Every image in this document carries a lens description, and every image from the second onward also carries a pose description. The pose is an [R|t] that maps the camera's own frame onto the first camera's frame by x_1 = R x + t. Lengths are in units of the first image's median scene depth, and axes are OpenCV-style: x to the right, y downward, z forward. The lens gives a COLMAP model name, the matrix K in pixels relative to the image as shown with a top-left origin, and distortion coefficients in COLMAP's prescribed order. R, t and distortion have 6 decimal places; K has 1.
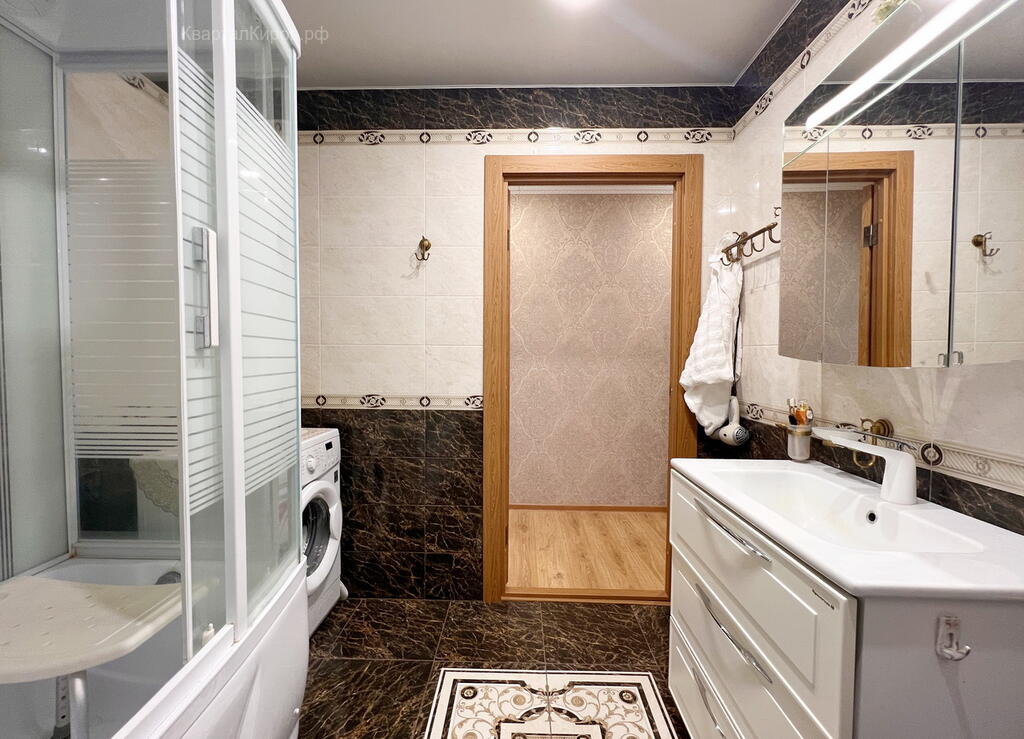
lens RADIAL K [[424.4, 0, 516.3], [0, 424.4, 371.0], [0, 0, 1]] dist [0.001844, 0.000237]
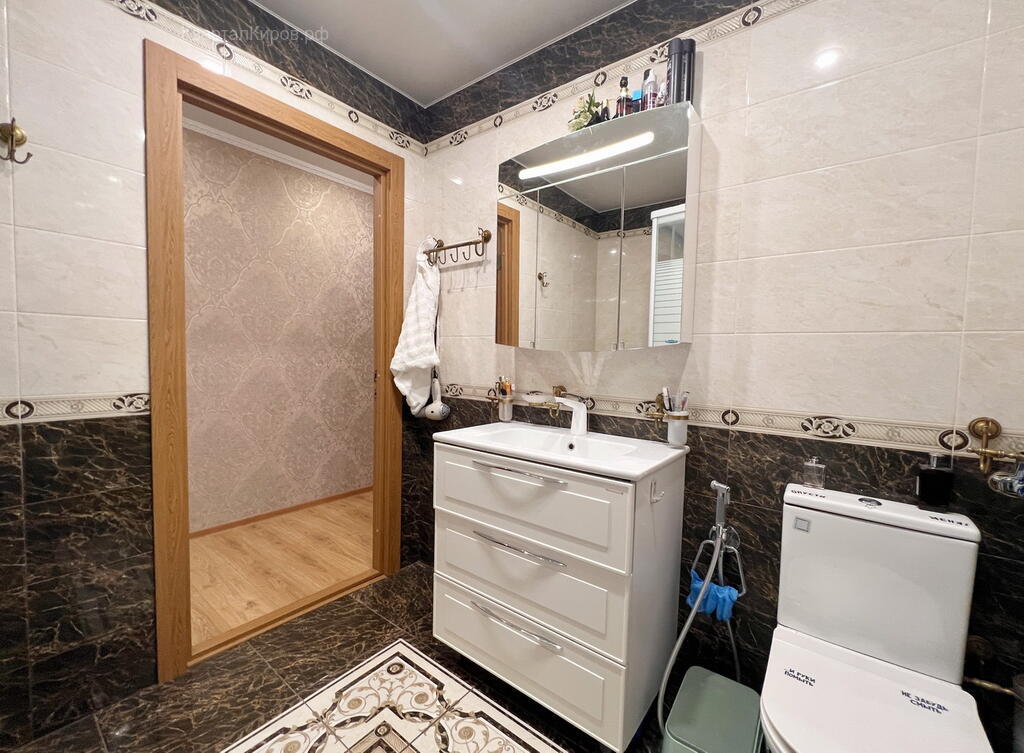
lens RADIAL K [[416.1, 0, 512.0], [0, 416.1, 376.5], [0, 0, 1]] dist [-0.000294, 0.000199]
pose [[0.607093, -0.034387, 0.793886, -0.329939], [0.009424, 0.999305, 0.036078, 0.016489], [-0.794575, -0.014421, 0.606995, 0.155552]]
